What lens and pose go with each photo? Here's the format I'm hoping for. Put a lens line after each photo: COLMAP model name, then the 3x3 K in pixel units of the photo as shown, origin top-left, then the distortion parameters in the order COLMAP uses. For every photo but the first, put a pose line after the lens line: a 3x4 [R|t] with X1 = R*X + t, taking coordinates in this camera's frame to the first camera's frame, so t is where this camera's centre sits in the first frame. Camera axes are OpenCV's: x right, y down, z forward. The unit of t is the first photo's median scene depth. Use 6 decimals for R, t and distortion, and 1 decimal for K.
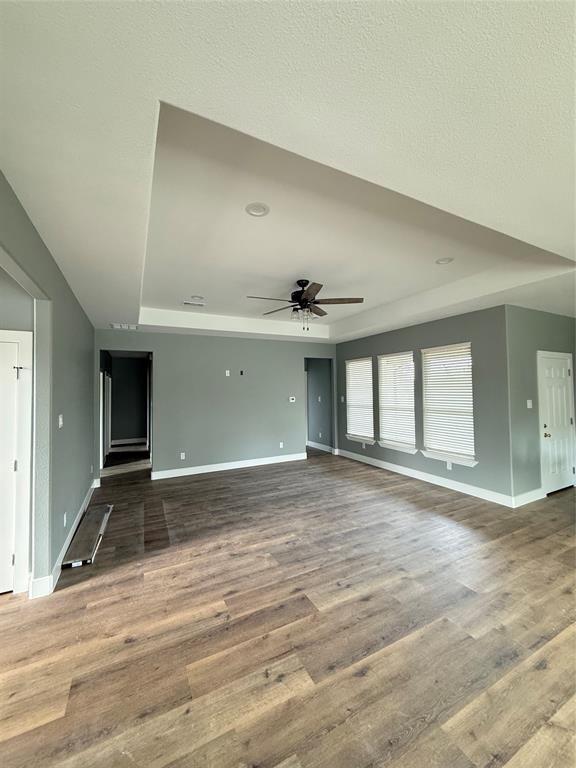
lens RADIAL K [[305.7, 0, 289.0], [0, 305.7, 381.5], [0, 0, 1]] dist [-0.000671, -0.000002]
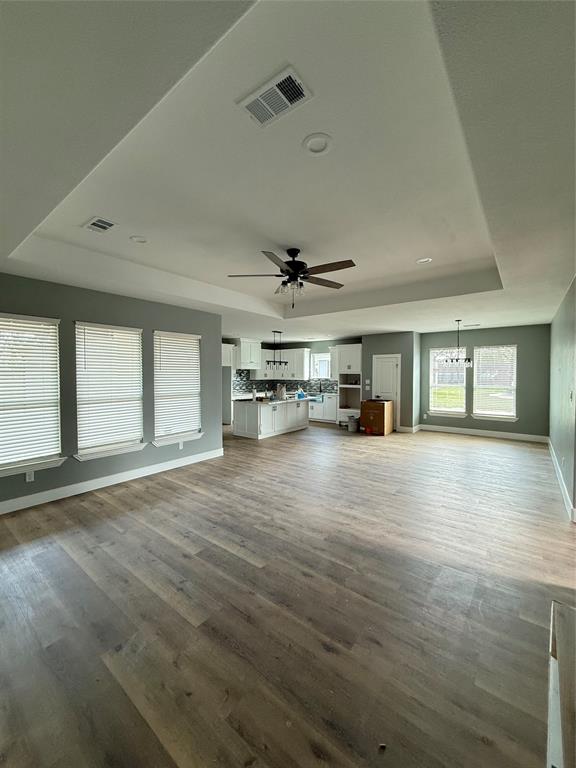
lens RADIAL K [[305.7, 0, 289.0], [0, 305.7, 381.5], [0, 0, 1]] dist [-0.000671, -0.000002]
pose [[-0.423826, -0.011133, 0.905675, -0.635029], [-0.019686, 0.999801, 0.003077, 0.041031], [-0.905530, -0.016525, -0.423961, 1.161830]]
